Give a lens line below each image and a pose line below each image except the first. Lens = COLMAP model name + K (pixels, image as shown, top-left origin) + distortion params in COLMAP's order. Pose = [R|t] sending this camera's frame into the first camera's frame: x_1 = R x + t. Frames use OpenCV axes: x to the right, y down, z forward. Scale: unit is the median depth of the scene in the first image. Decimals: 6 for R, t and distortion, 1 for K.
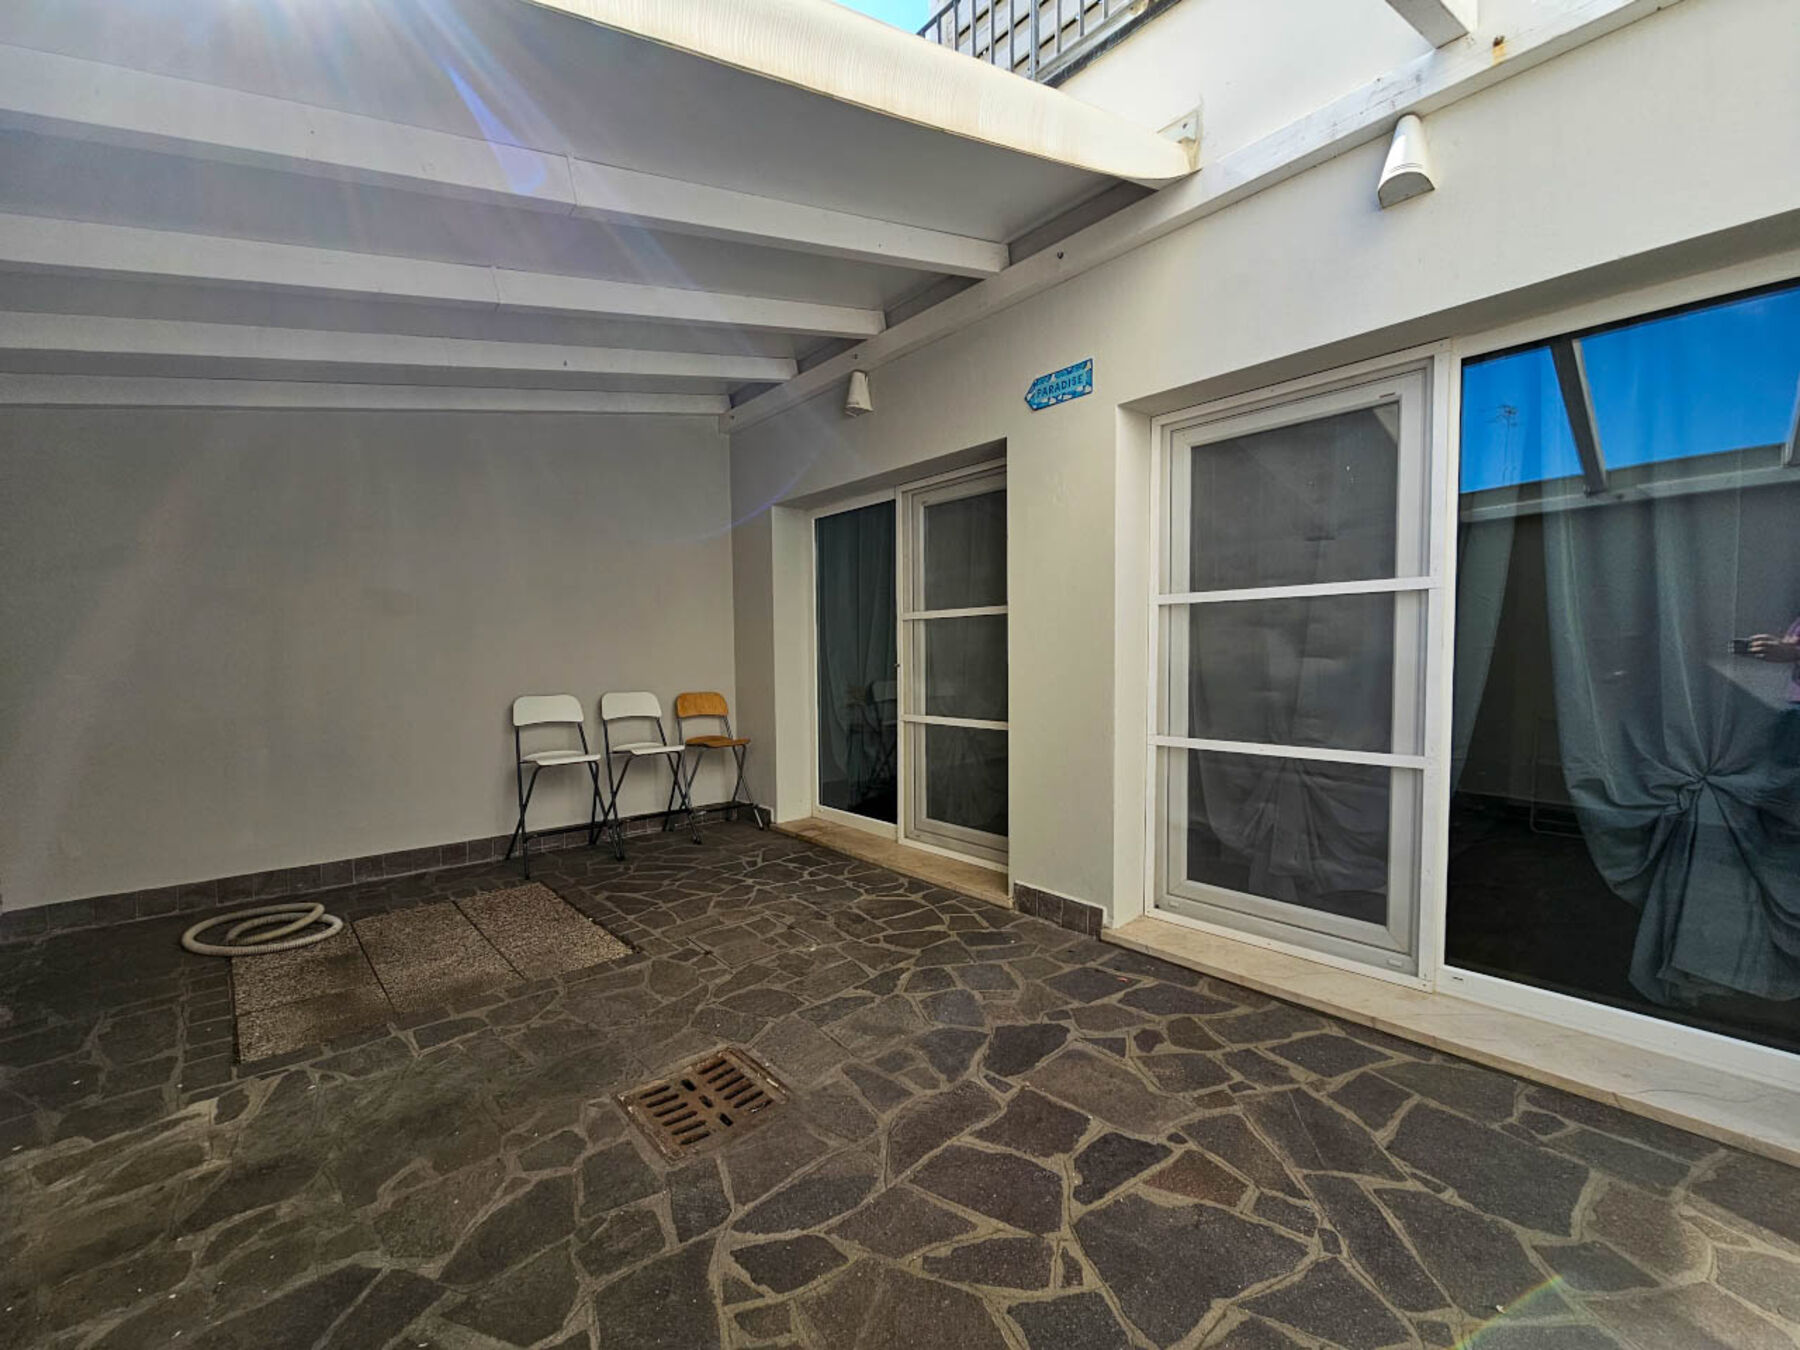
lens RADIAL K [[754.7, 0, 889.6], [0, 754.7, 684.4], [0, 0, 1]] dist [-0.000440, 0.000061]
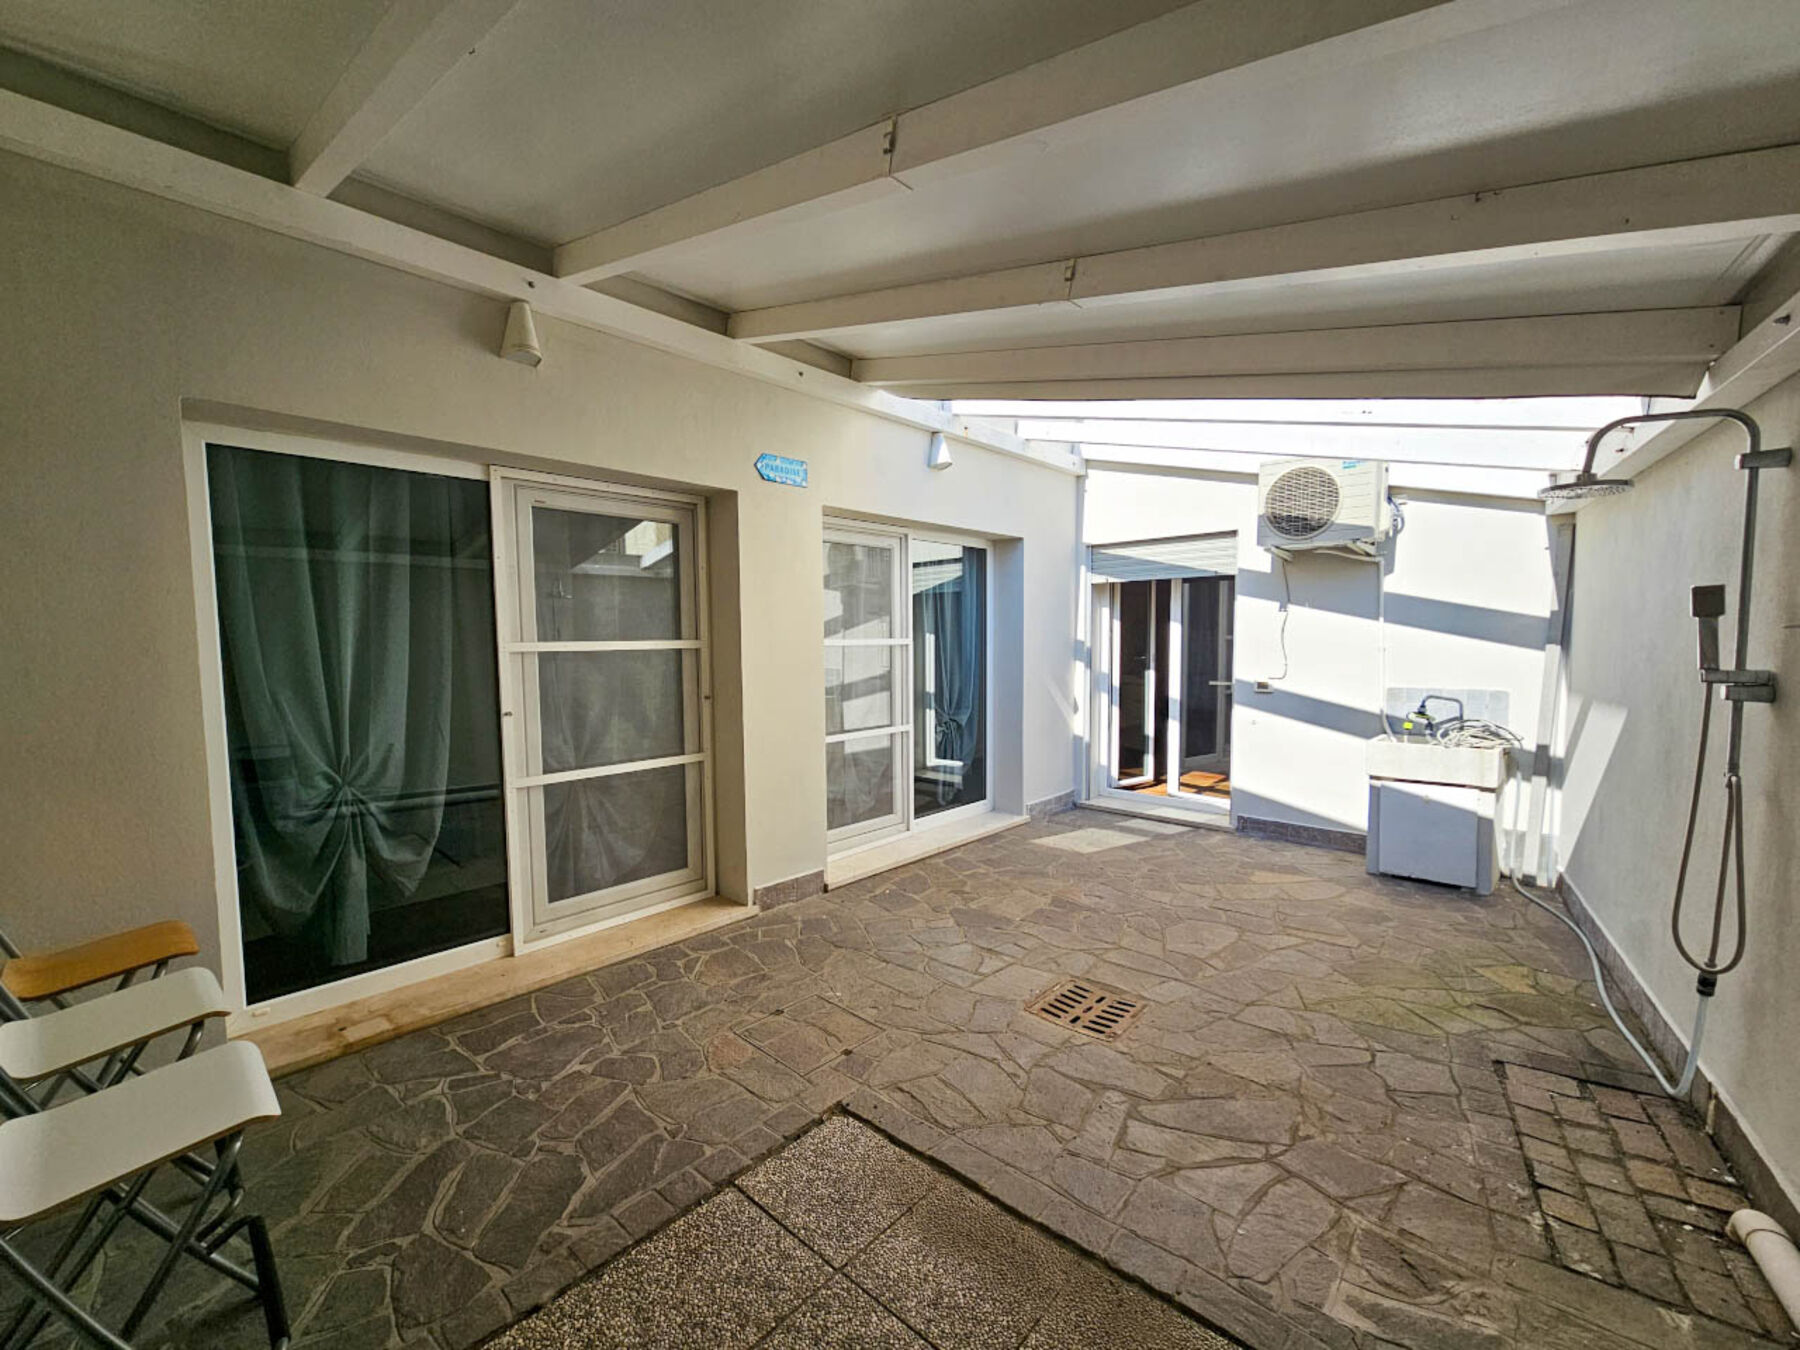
lens RADIAL K [[741.0, 0, 900.9], [0, 741.0, 690.1], [0, 0, 1]] dist [0.001745, -0.002537]
pose [[-0.127966, -0.057312, 0.990121, -0.982226], [0.049287, 0.996728, 0.064064, -0.100427], [-0.990553, 0.056998, -0.124723, 0.942416]]
